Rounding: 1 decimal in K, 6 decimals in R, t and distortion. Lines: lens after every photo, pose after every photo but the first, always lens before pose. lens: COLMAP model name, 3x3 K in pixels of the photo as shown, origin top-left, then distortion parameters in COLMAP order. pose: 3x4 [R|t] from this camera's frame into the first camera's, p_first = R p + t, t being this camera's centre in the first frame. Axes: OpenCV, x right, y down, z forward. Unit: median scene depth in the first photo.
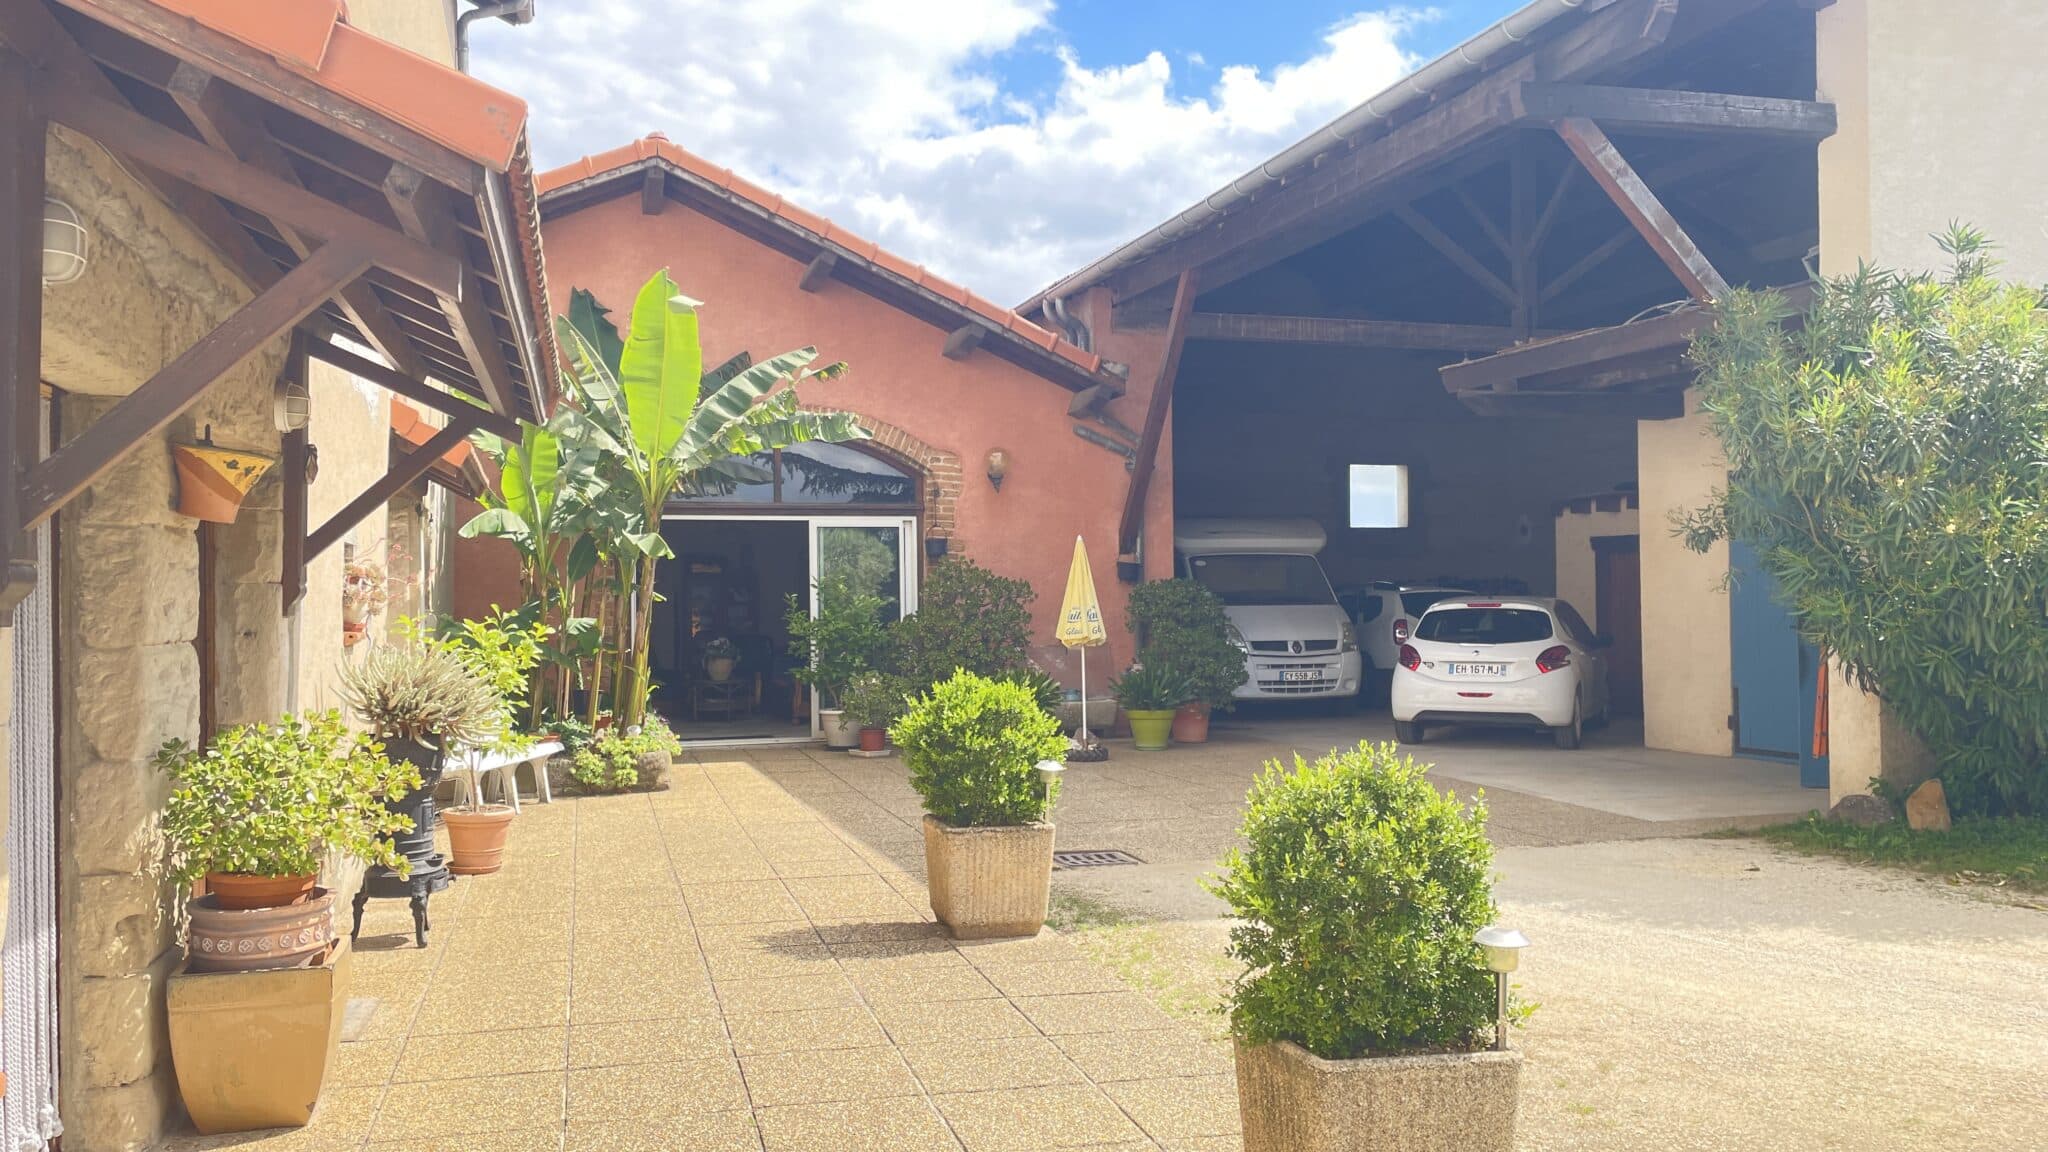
lens RADIAL K [[1533.4, 0, 1023.8], [0, 1533.4, 573.9], [0, 0, 1]] dist [0.007942, 0.000684]
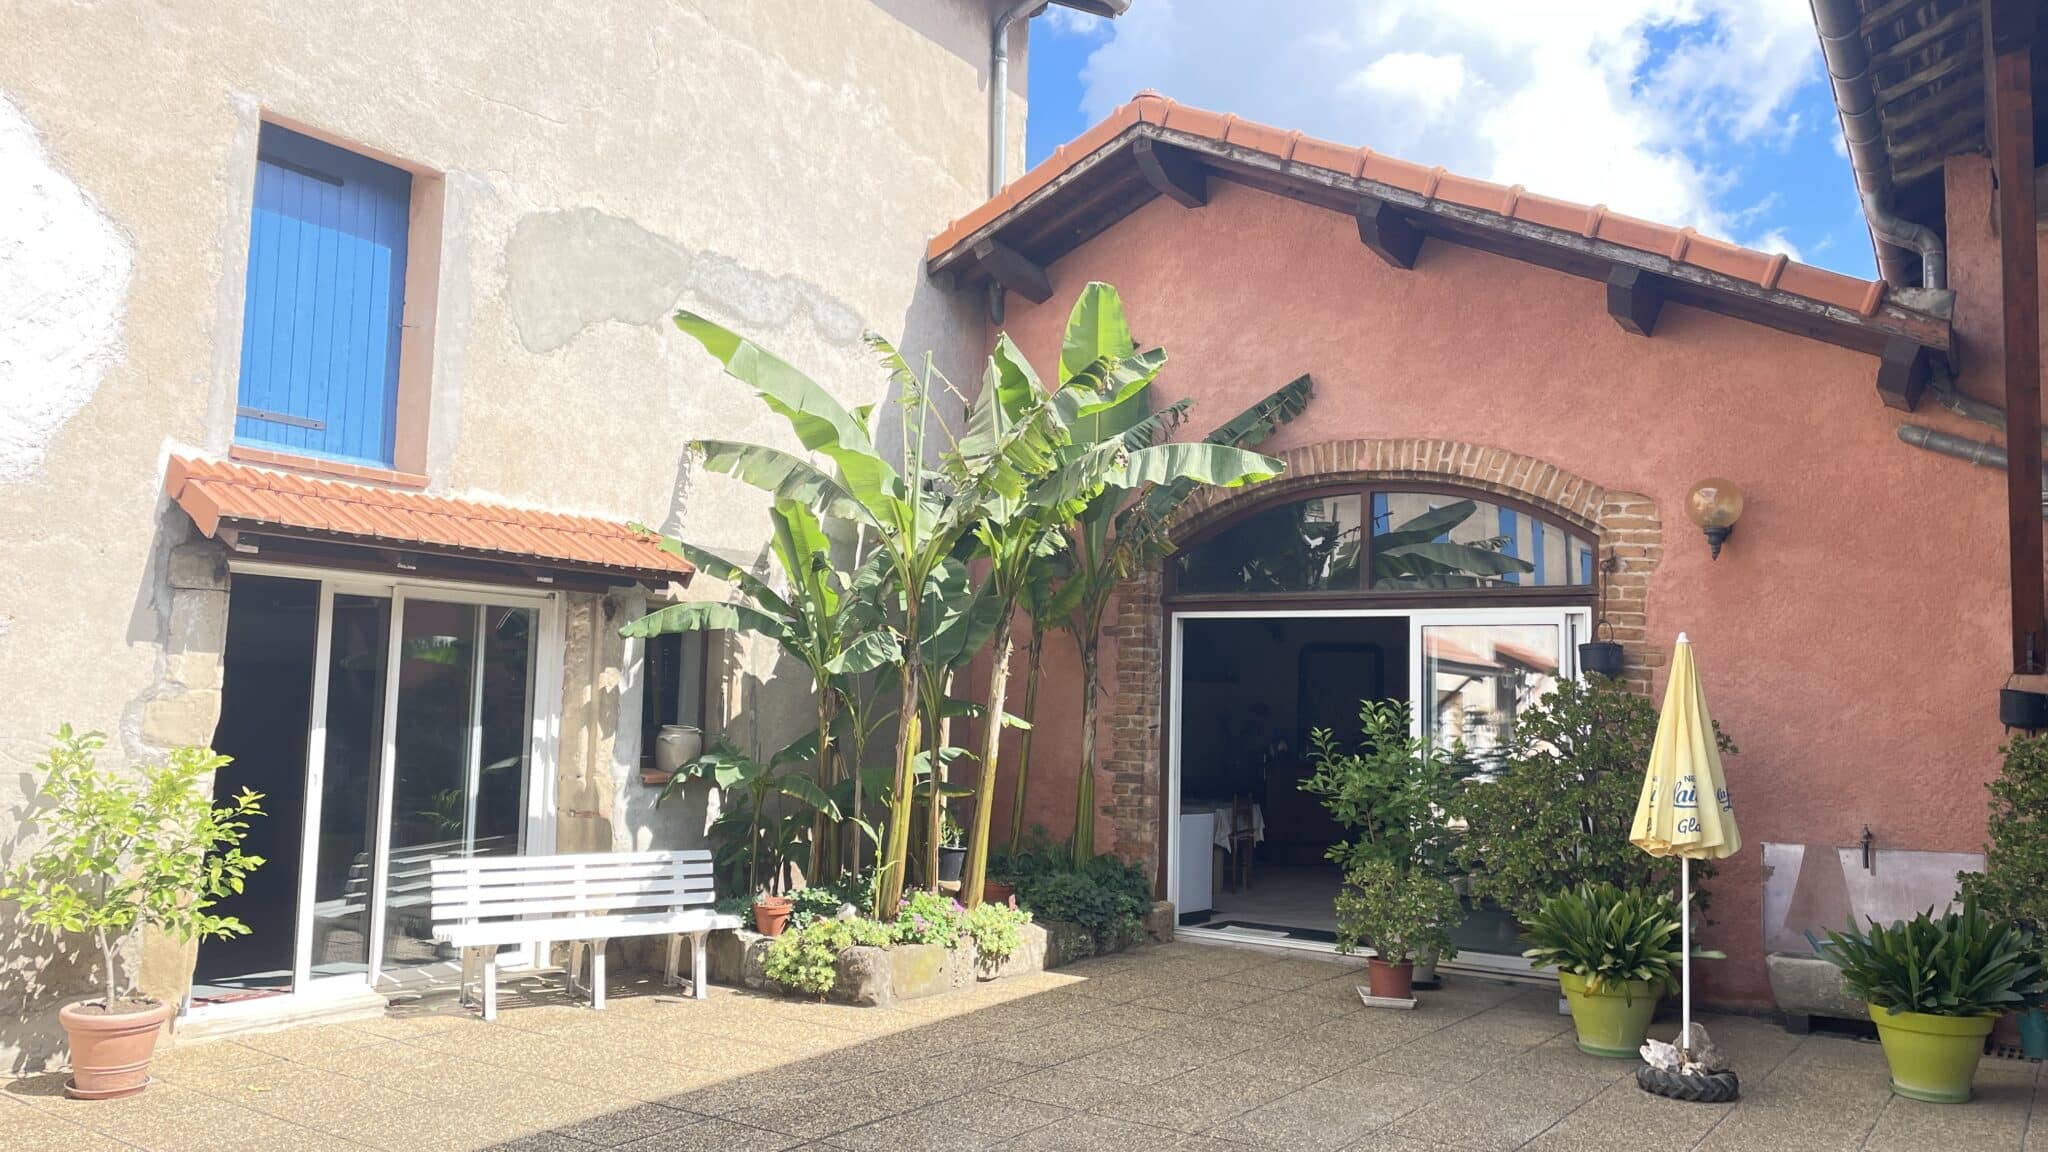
lens RADIAL K [[1533.4, 0, 1026.0], [0, 1533.4, 584.9], [0, 0, 1]] dist [0.007942, 0.000684]
pose [[0.623213, -0.037340, -0.781160, 0.273413], [-0.020927, 0.997706, -0.064386, -0.002999], [0.781772, 0.056474, 0.621002, 0.482536]]
